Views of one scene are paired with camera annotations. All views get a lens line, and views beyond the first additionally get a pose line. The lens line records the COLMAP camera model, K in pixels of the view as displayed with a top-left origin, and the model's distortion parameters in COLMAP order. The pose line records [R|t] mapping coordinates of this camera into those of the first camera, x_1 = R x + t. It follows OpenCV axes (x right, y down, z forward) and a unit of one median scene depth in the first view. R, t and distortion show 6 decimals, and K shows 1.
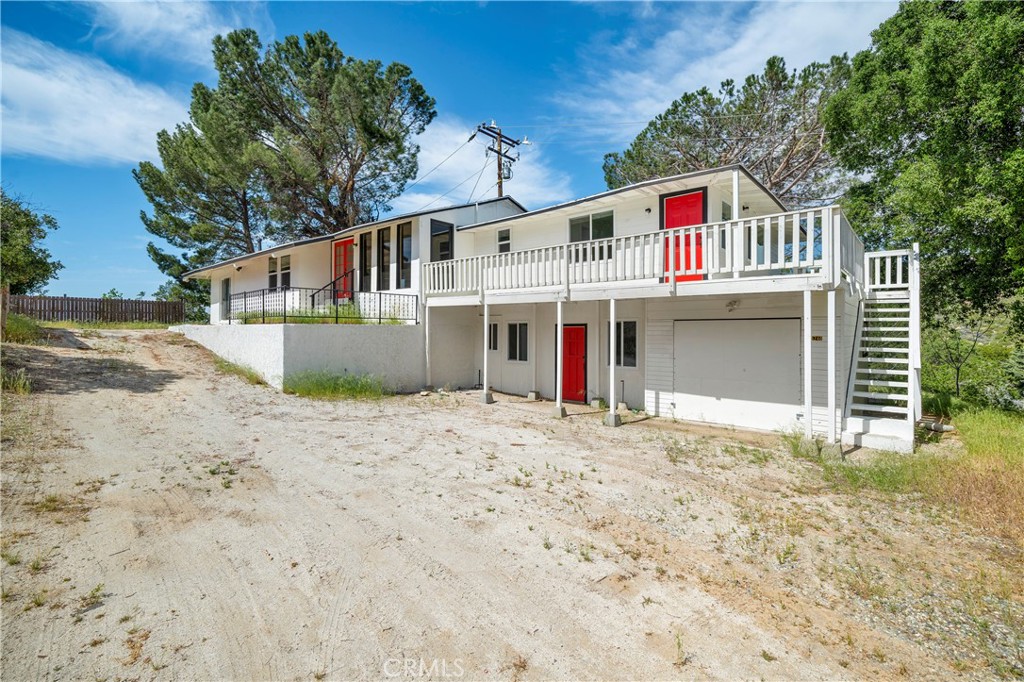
lens RADIAL K [[447.6, 0, 511.6], [0, 447.6, 330.2], [0, 0, 1]] dist [0.003527, 0.000041]
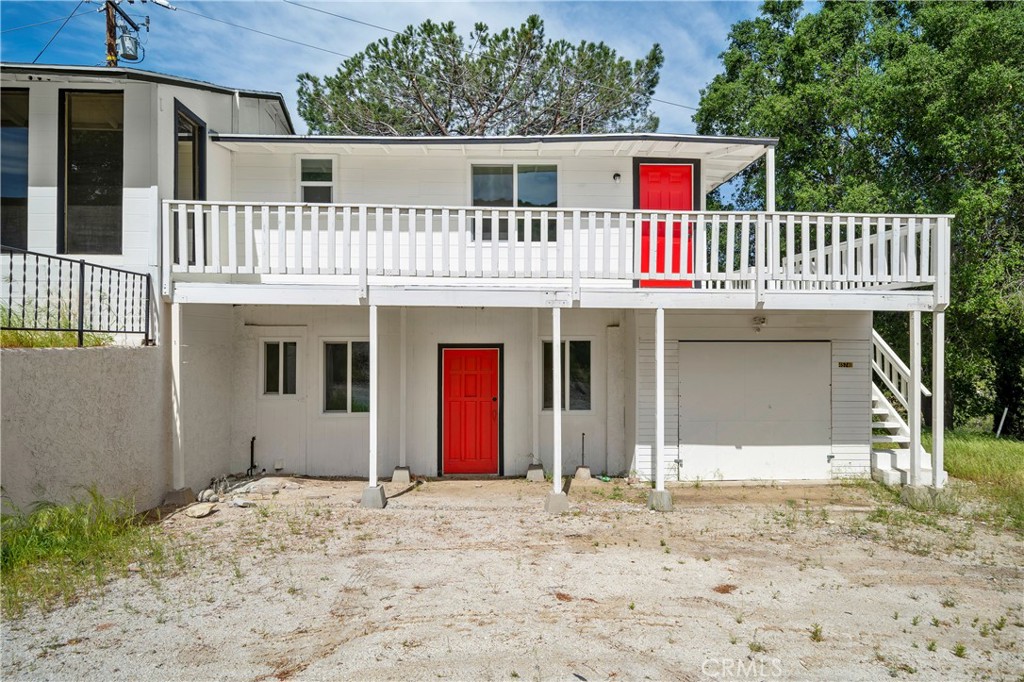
lens RADIAL K [[603.2, 0, 511.9], [0, 603.2, 348.6], [0, 0, 1]] dist [0.001089, -0.000240]
pose [[0.725047, -0.006377, 0.688670, -0.381069], [-0.000165, 0.999955, 0.009434, -0.016215], [-0.688699, -0.006954, 0.725014, 0.397270]]
